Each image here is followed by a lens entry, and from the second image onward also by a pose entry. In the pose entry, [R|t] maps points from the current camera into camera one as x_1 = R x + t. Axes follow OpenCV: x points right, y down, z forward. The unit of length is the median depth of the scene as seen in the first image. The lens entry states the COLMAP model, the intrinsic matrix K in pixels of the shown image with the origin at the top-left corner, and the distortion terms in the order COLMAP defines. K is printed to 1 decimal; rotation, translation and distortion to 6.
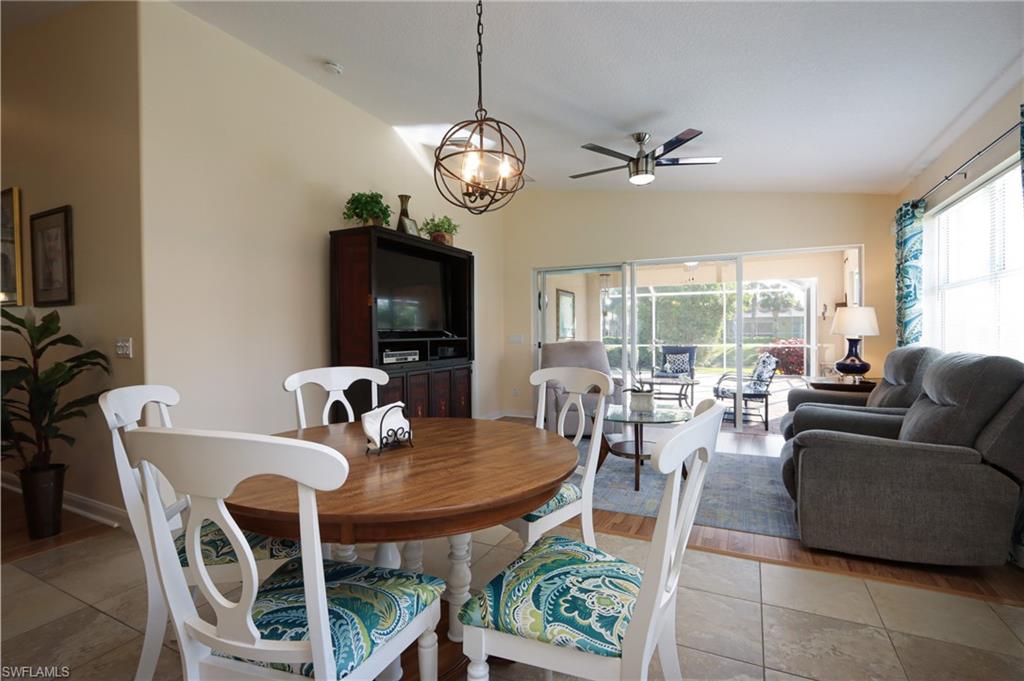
lens RADIAL K [[476.4, 0, 506.3], [0, 476.4, 342.9], [0, 0, 1]] dist [-0.017072, 0.000694]
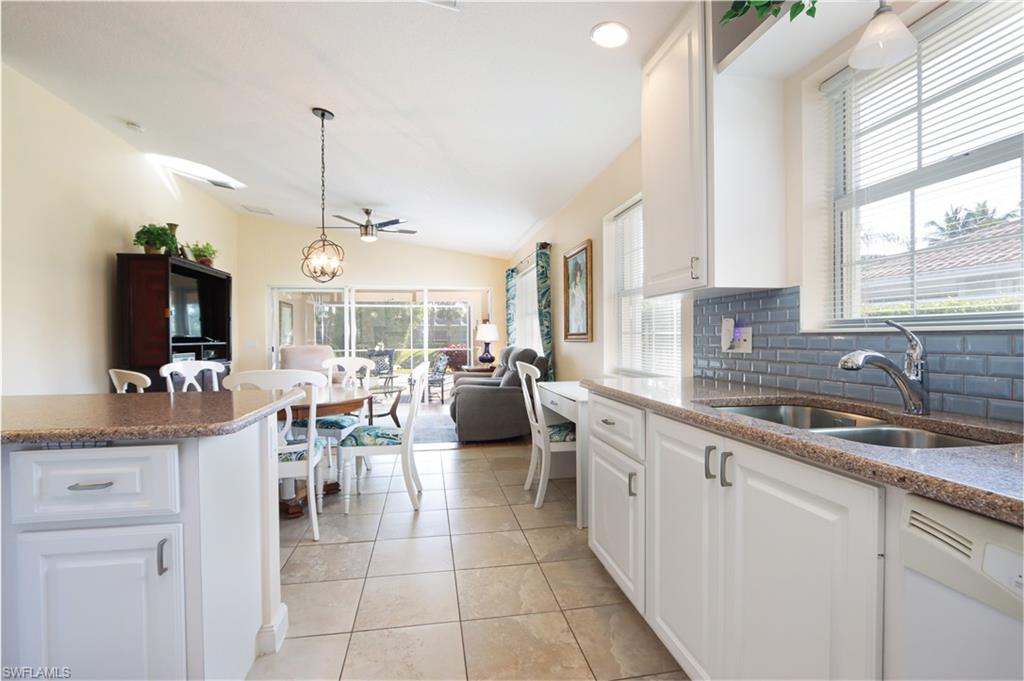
lens RADIAL K [[476.4, 0, 504.6], [0, 476.4, 338.0], [0, 0, 1]] dist [-0.017072, 0.000694]
pose [[0.806574, 0.002679, 0.591127, -0.258884], [0.011811, 0.999717, -0.020647, 0.011971], [-0.591015, 0.023635, 0.806314, -0.472492]]
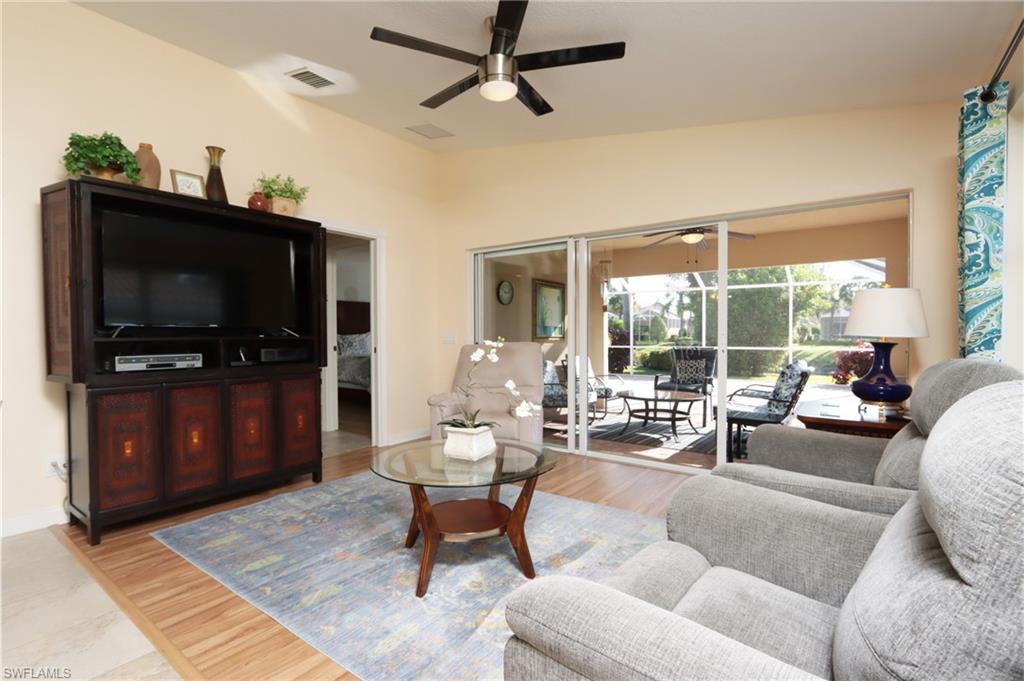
lens RADIAL K [[476.4, 0, 506.1], [0, 476.4, 346.5], [0, 0, 1]] dist [-0.017072, 0.000694]
pose [[0.985605, 0.009942, -0.168772, 0.396632], [-0.008541, 0.999923, 0.009025, -0.005481], [0.168848, -0.007454, 0.985614, 0.359505]]
